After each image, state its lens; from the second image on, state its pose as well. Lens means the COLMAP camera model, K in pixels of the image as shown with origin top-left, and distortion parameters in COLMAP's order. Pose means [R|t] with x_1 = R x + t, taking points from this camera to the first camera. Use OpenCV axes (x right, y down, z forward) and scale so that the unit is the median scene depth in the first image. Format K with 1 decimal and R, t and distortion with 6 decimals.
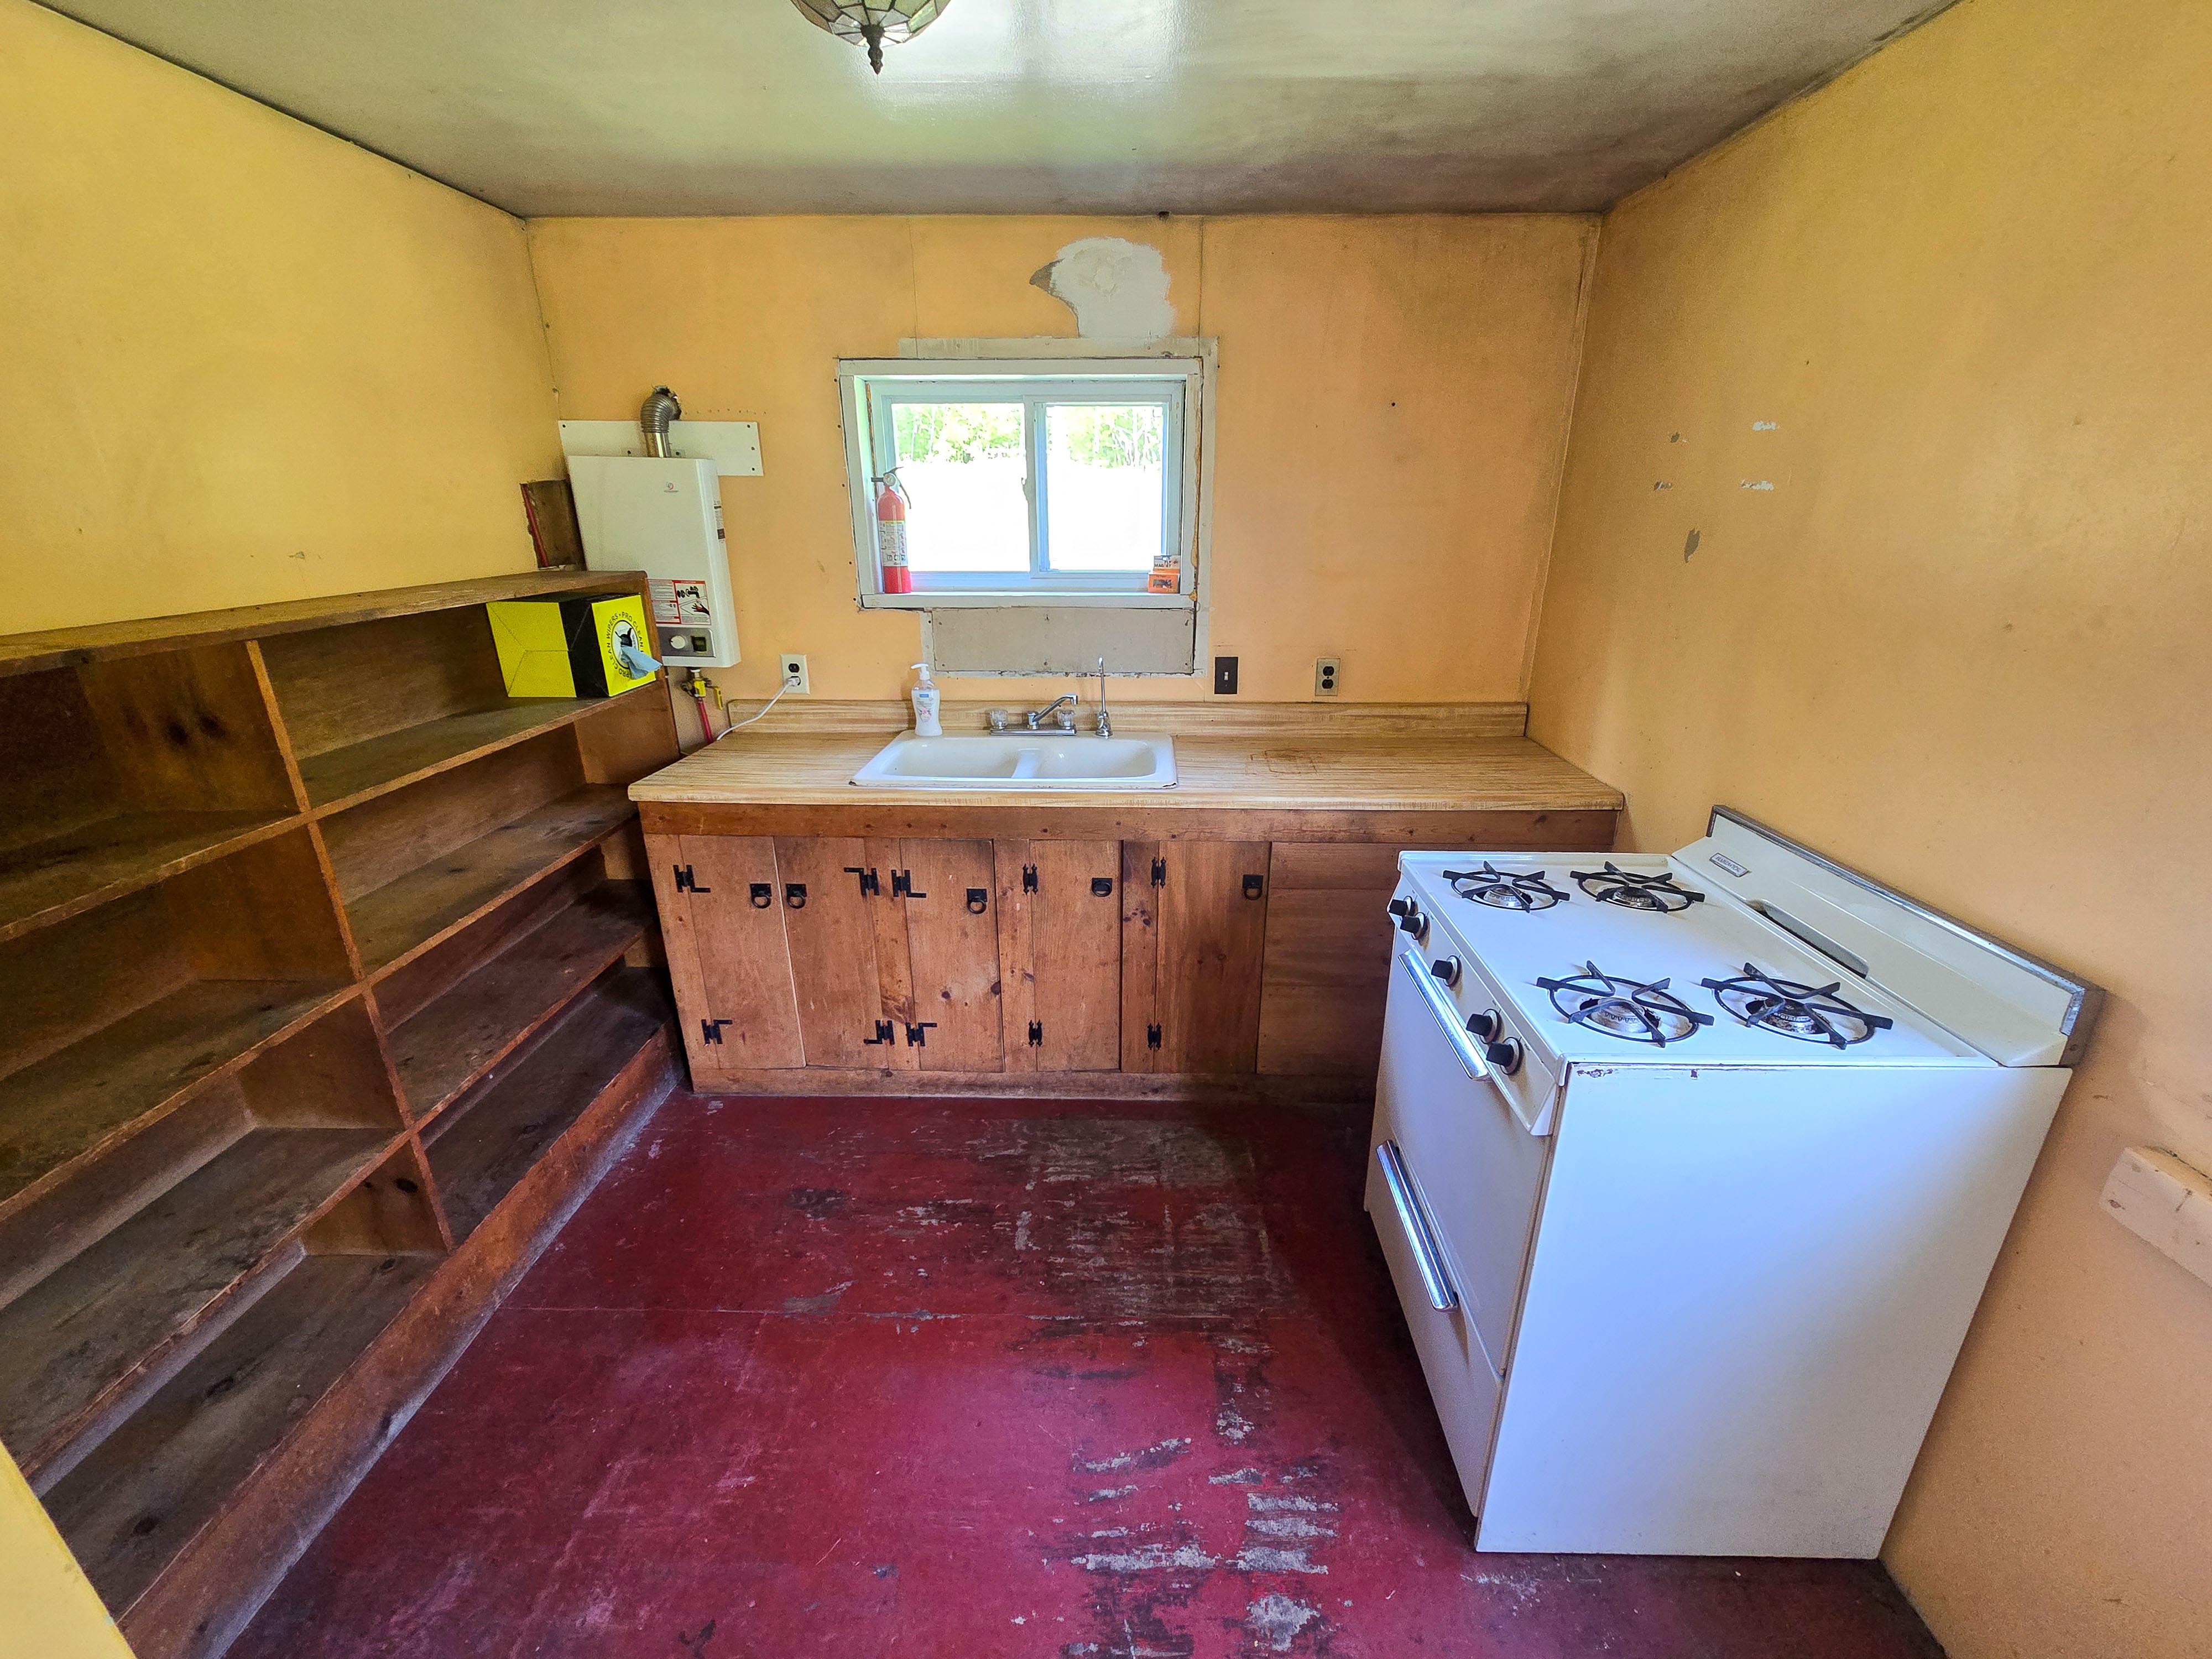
lens RADIAL K [[902.6, 0, 1108.0], [0, 902.6, 840.4], [0, 0, 1]] dist [-0.006014, 0.001721]
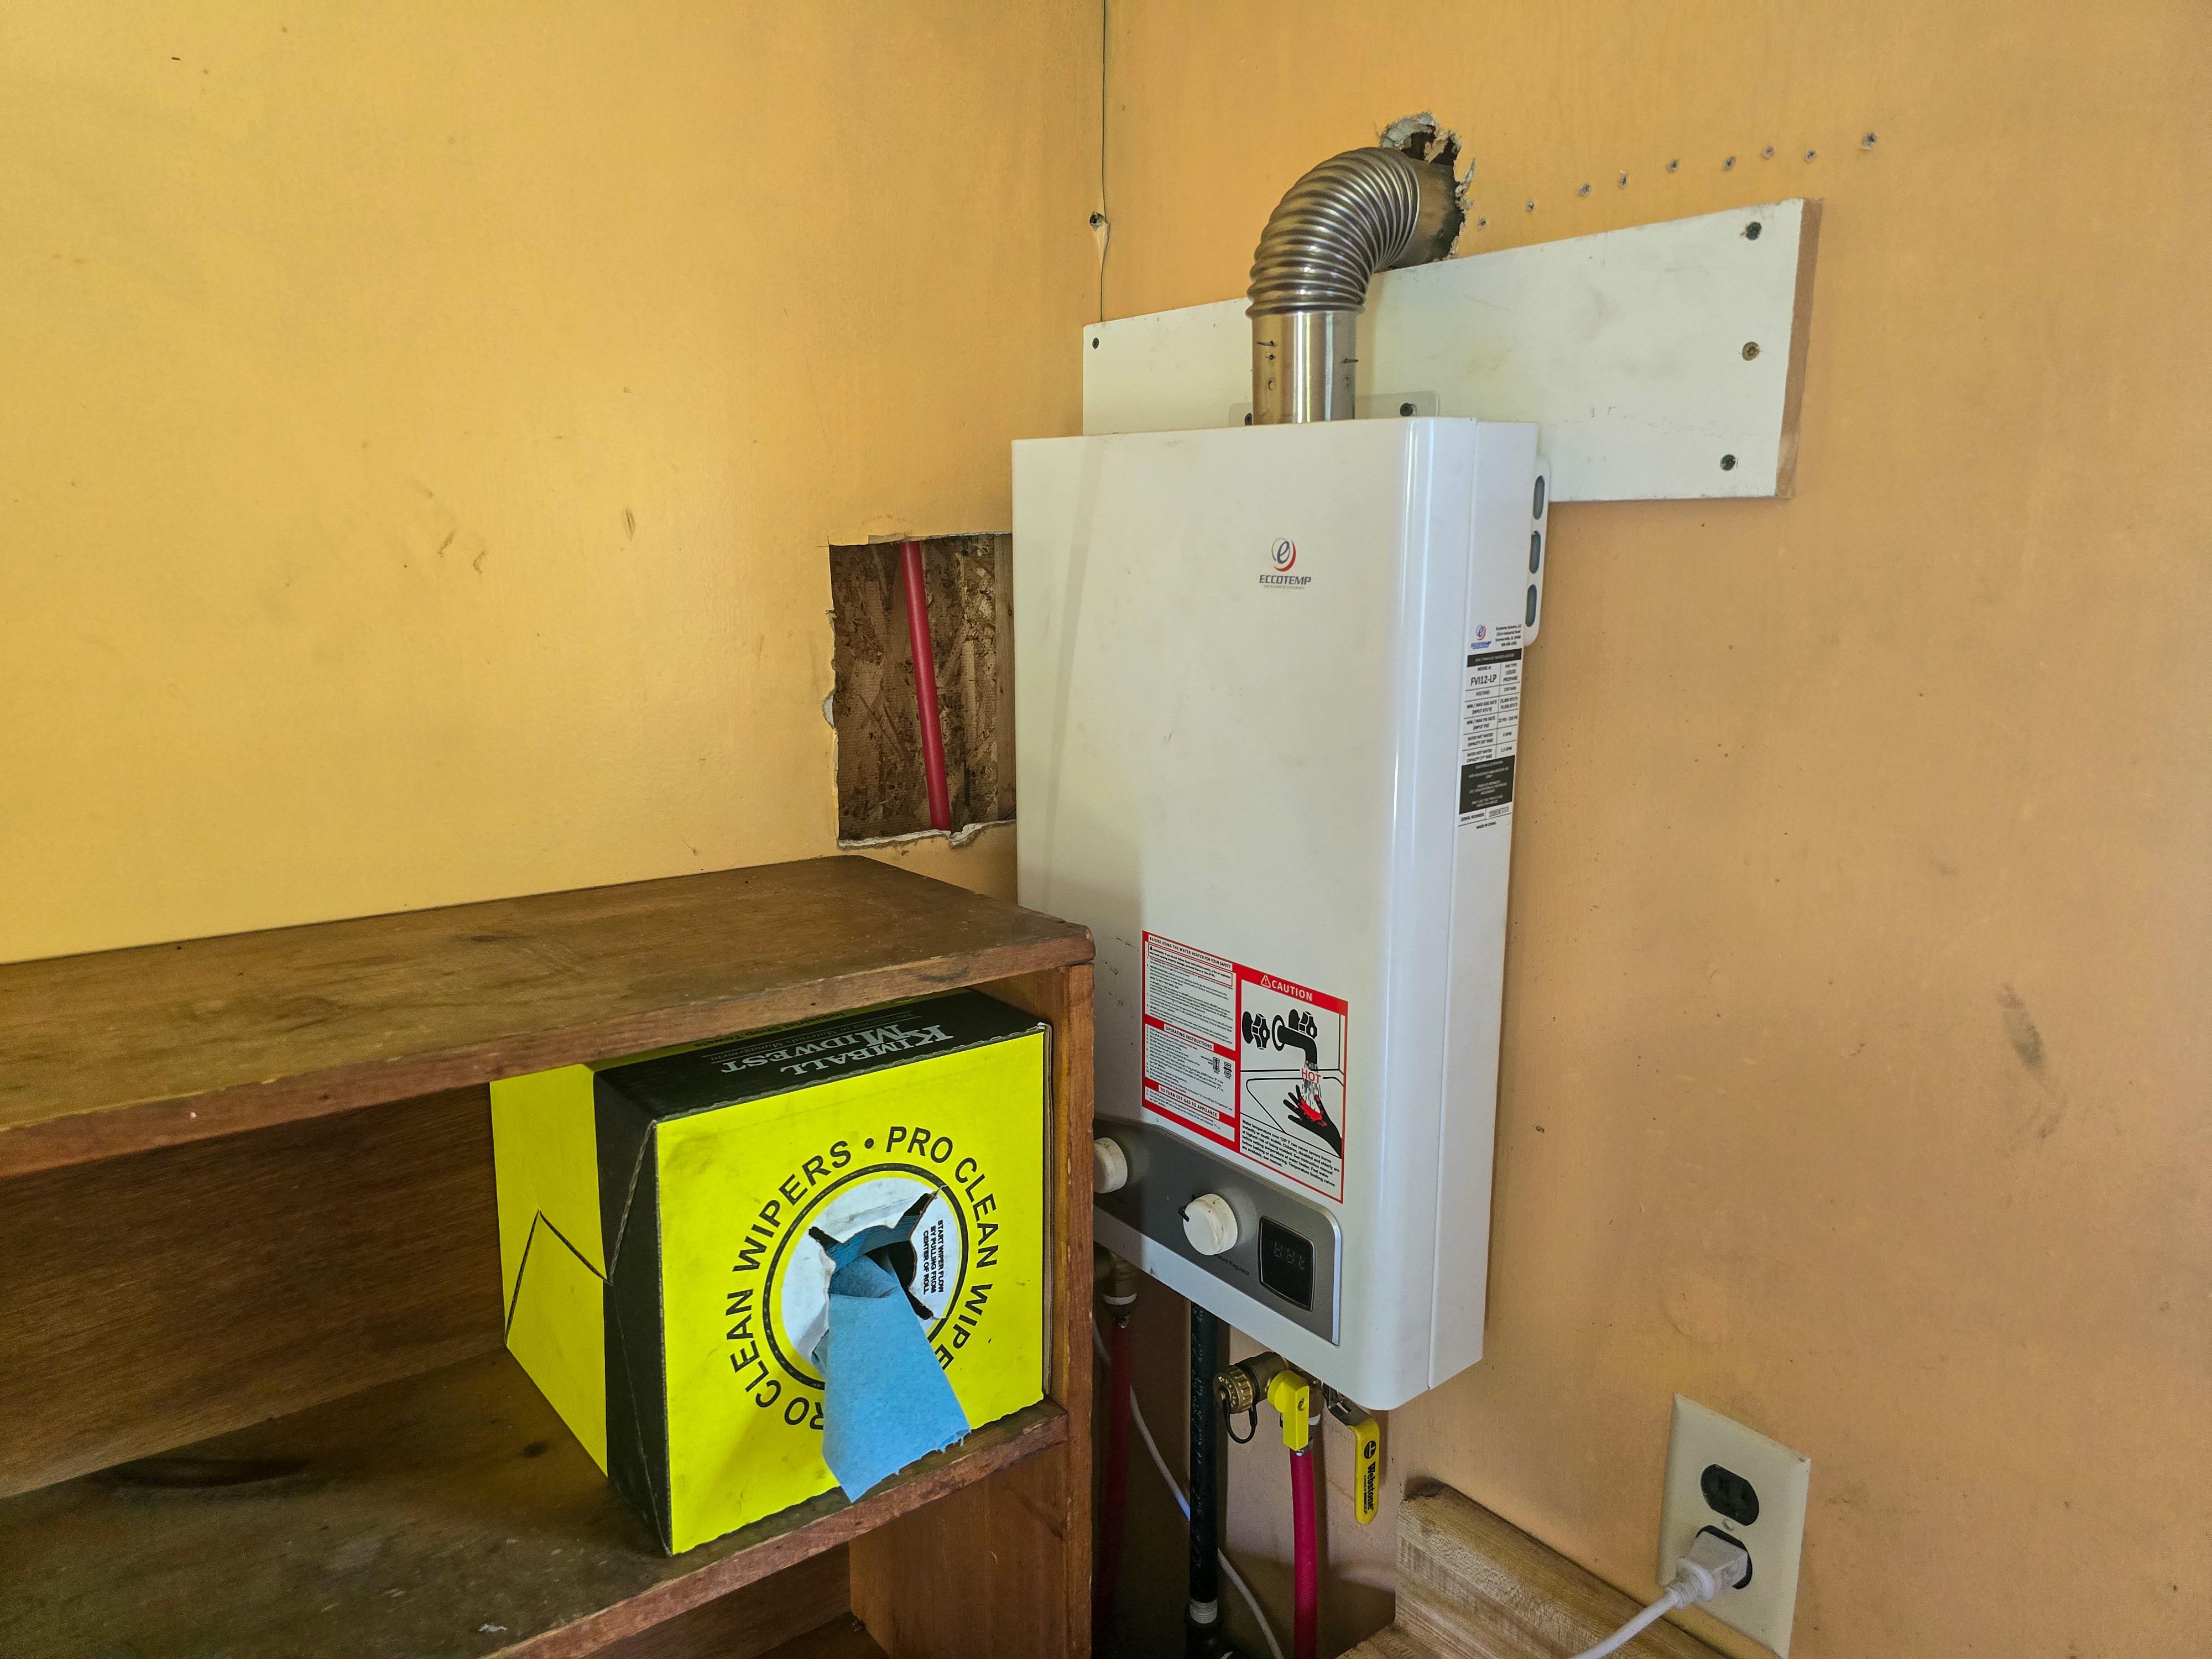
lens RADIAL K [[1463.7, 0, 1096.5], [0, 1463.7, 828.5], [0, 0, 1]] dist [0.011207, 0.001111]
pose [[0.627426, 0.144550, -0.765142, -0.241082], [-0.271798, 0.961470, -0.041237, -0.299232], [0.729701, 0.233837, 0.642540, 0.747778]]
